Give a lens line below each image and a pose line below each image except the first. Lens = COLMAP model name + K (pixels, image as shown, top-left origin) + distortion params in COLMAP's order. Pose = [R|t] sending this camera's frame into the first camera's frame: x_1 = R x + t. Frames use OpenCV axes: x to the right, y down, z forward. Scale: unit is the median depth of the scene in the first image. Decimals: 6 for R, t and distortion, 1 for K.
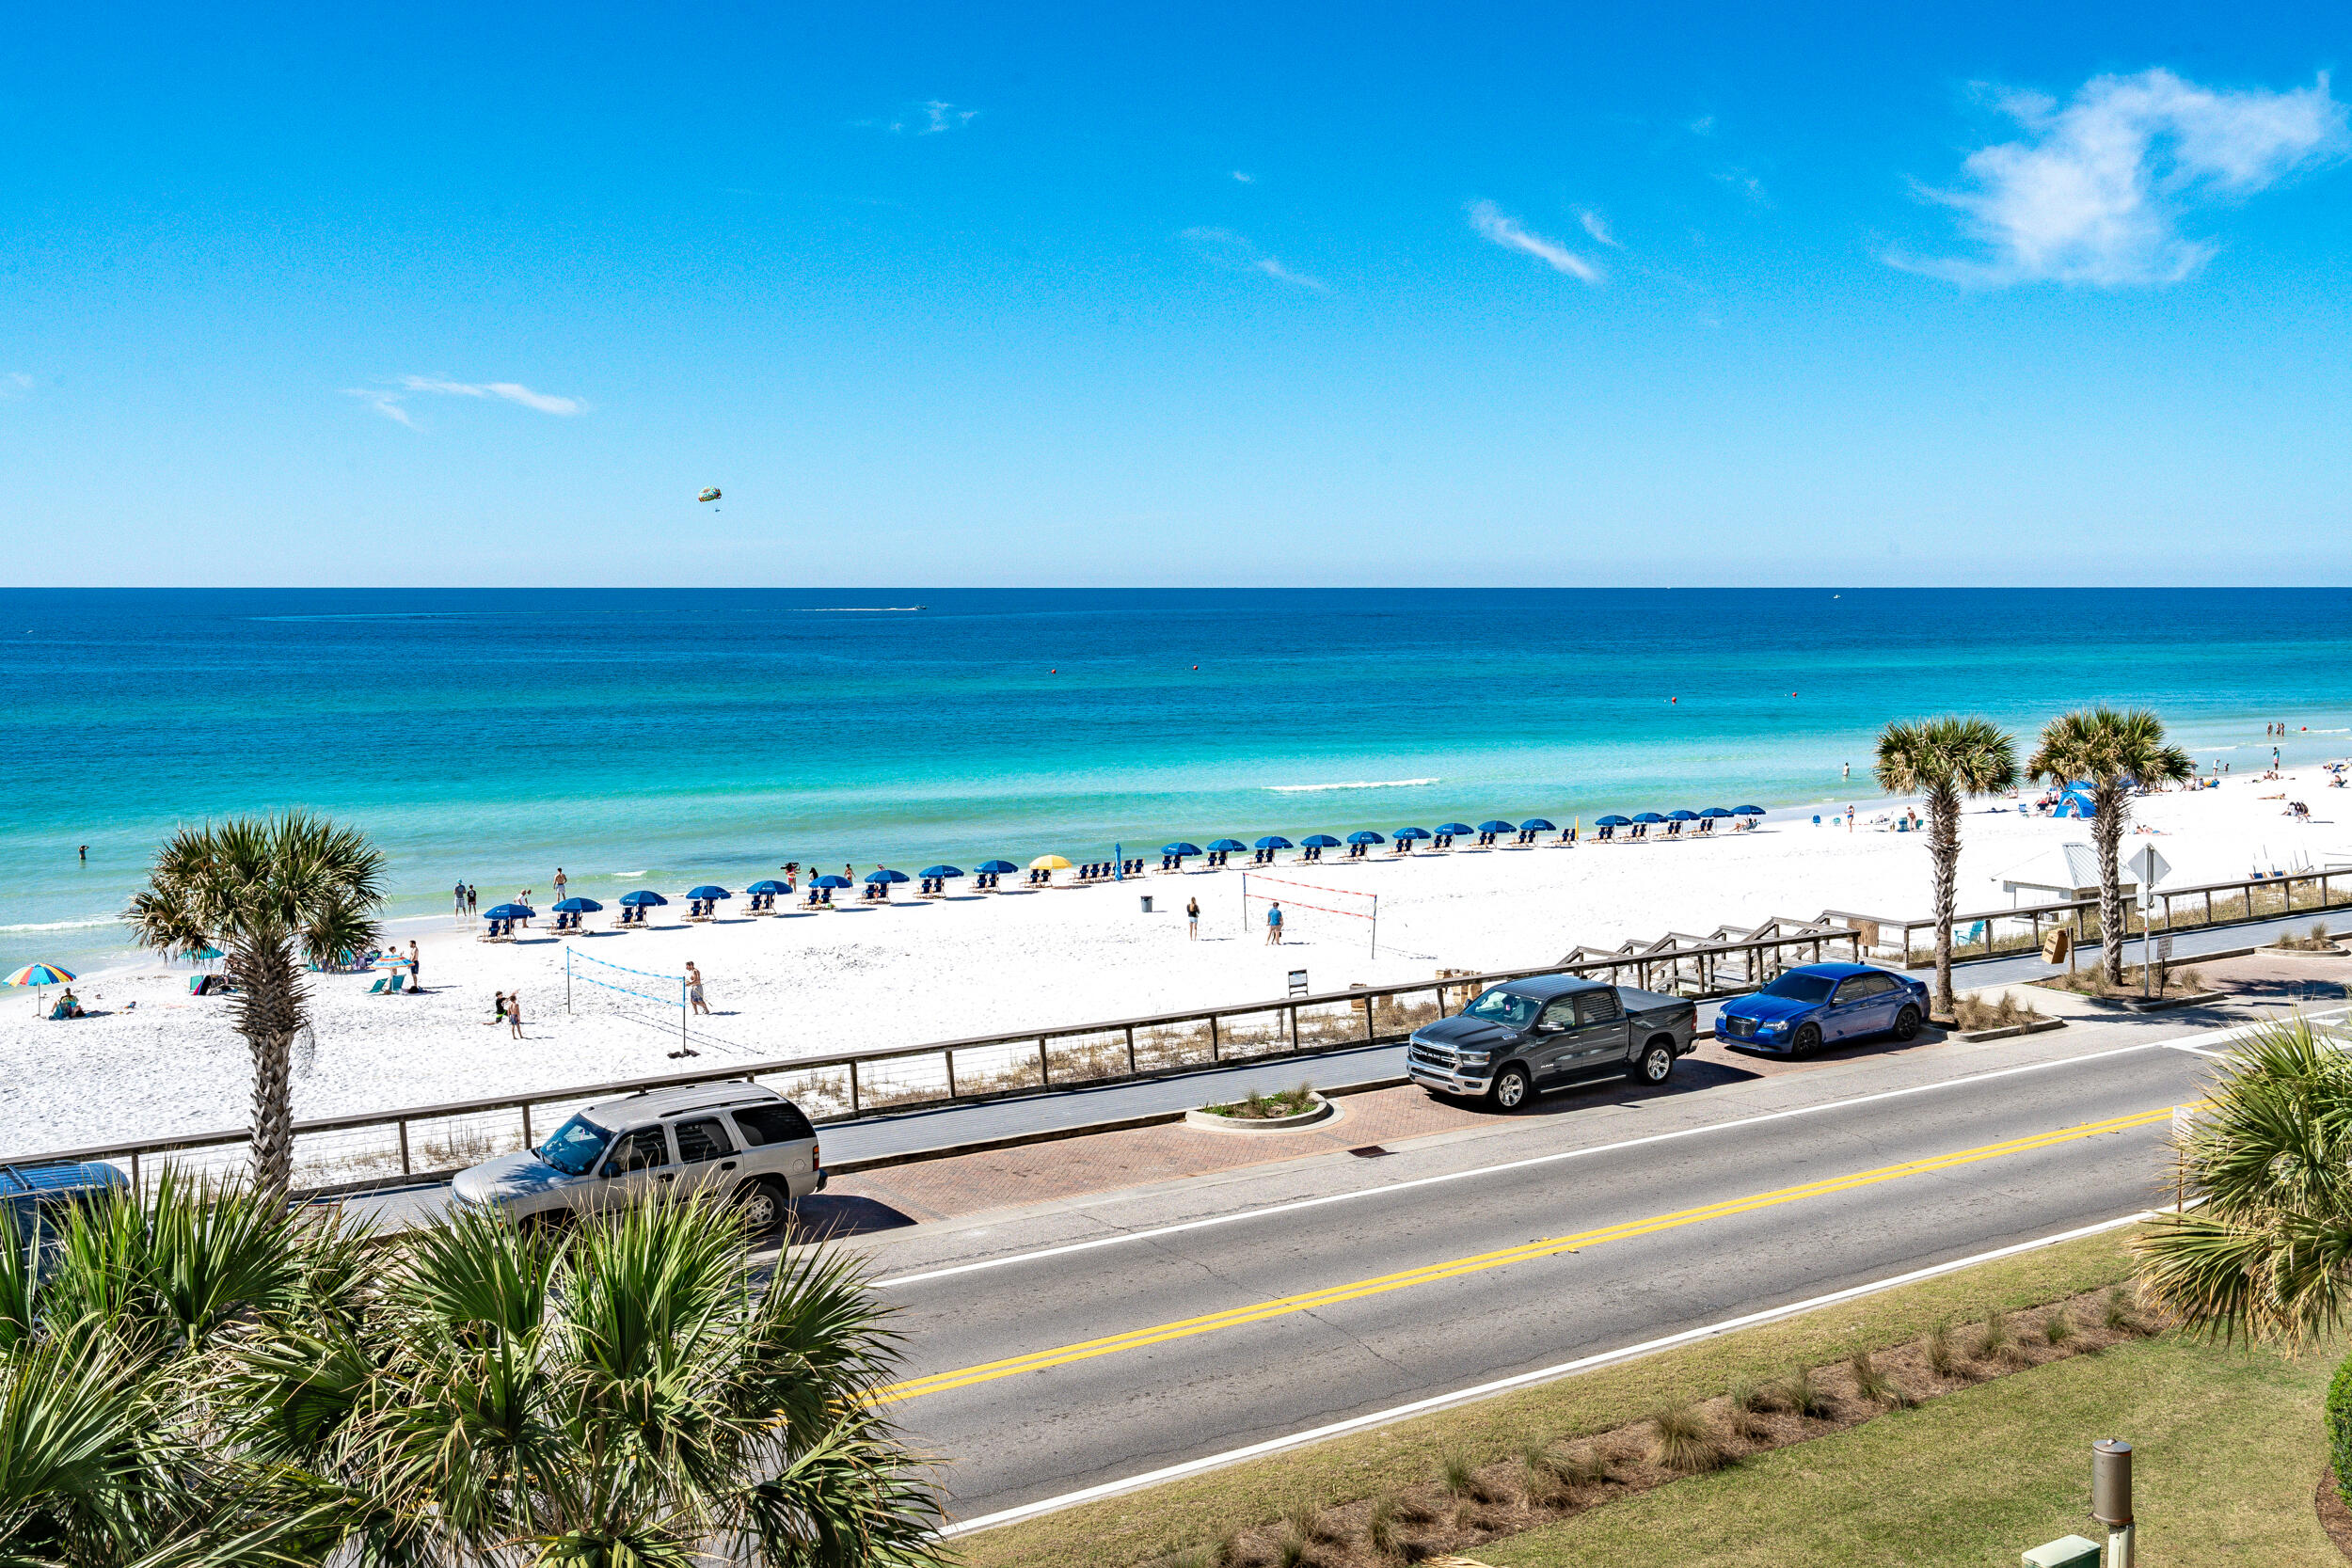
lens RADIAL K [[2323.4, 0, 1195.2], [0, 2323.4, 796.2], [0, 0, 1]] dist [0.005643, 0.000000]
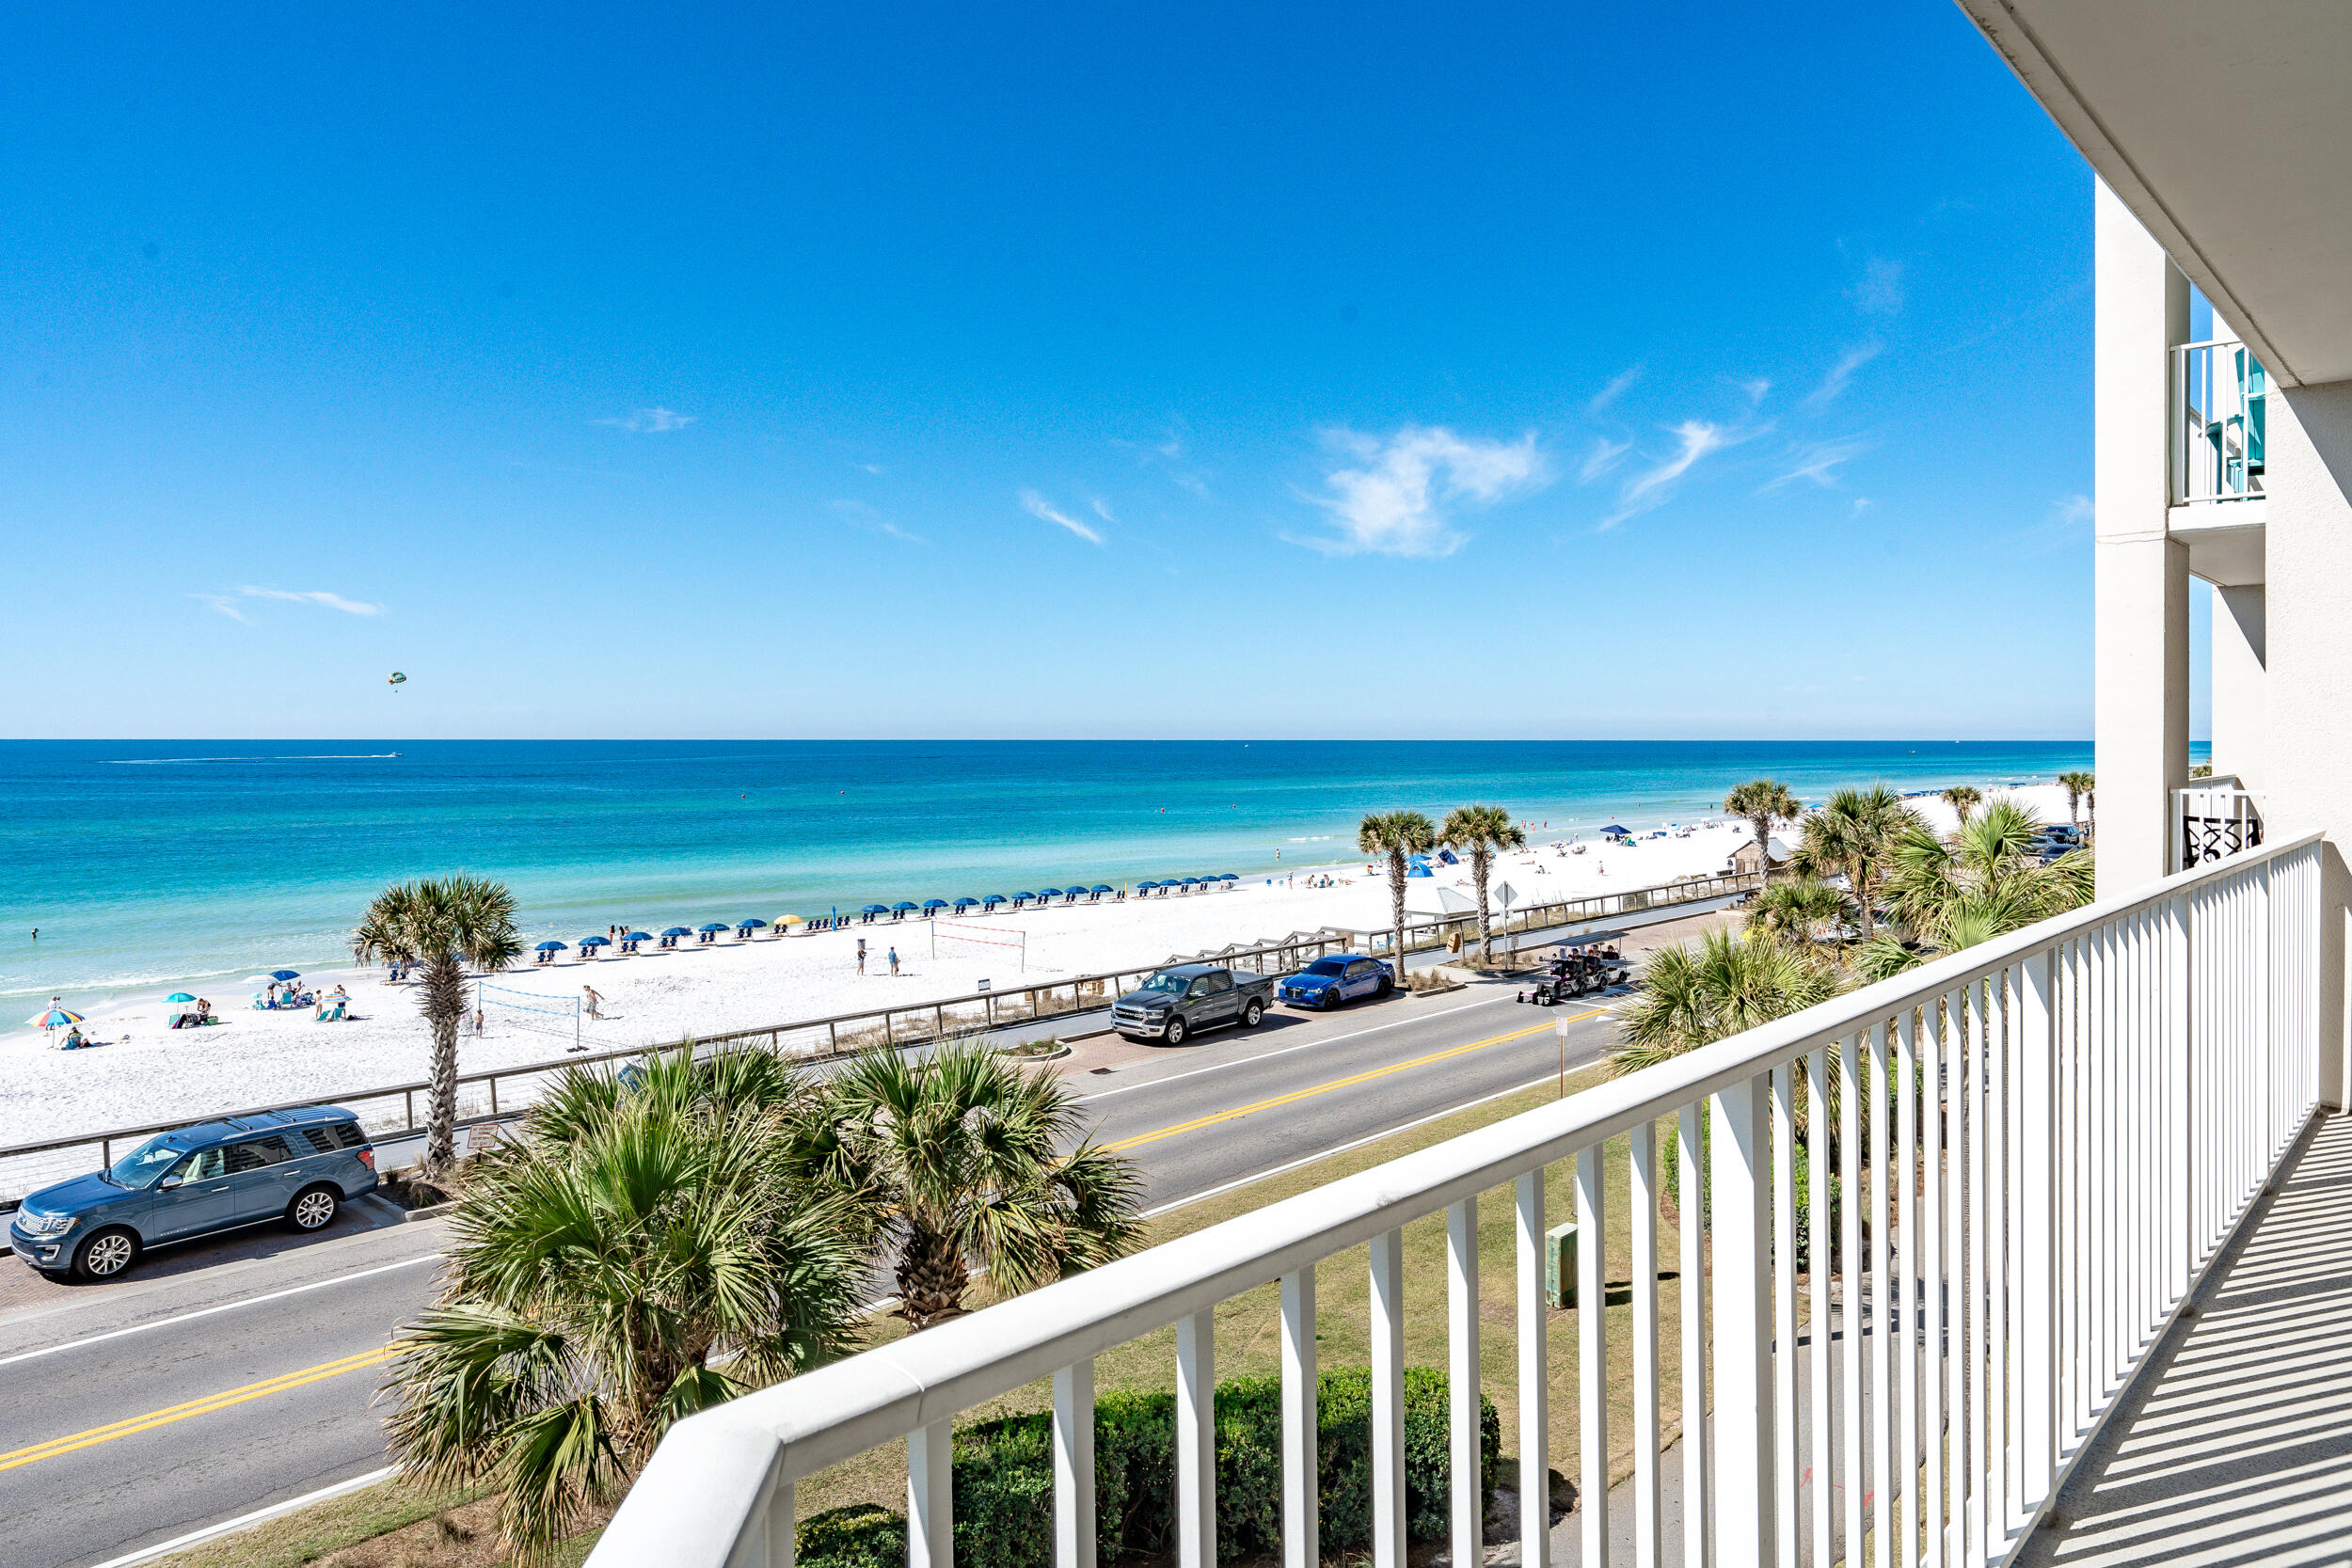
lens RADIAL K [[1573.1, 0, 1174.7], [0, 1573.1, 783.2], [0, 0, 1]] dist [-0.002930, 0.004086]
pose [[0.971607, -0.005921, 0.236527, -0.119512], [0.020754, 0.997966, -0.060270, 0.013854], [-0.235689, 0.063468, 0.969754, -0.100285]]
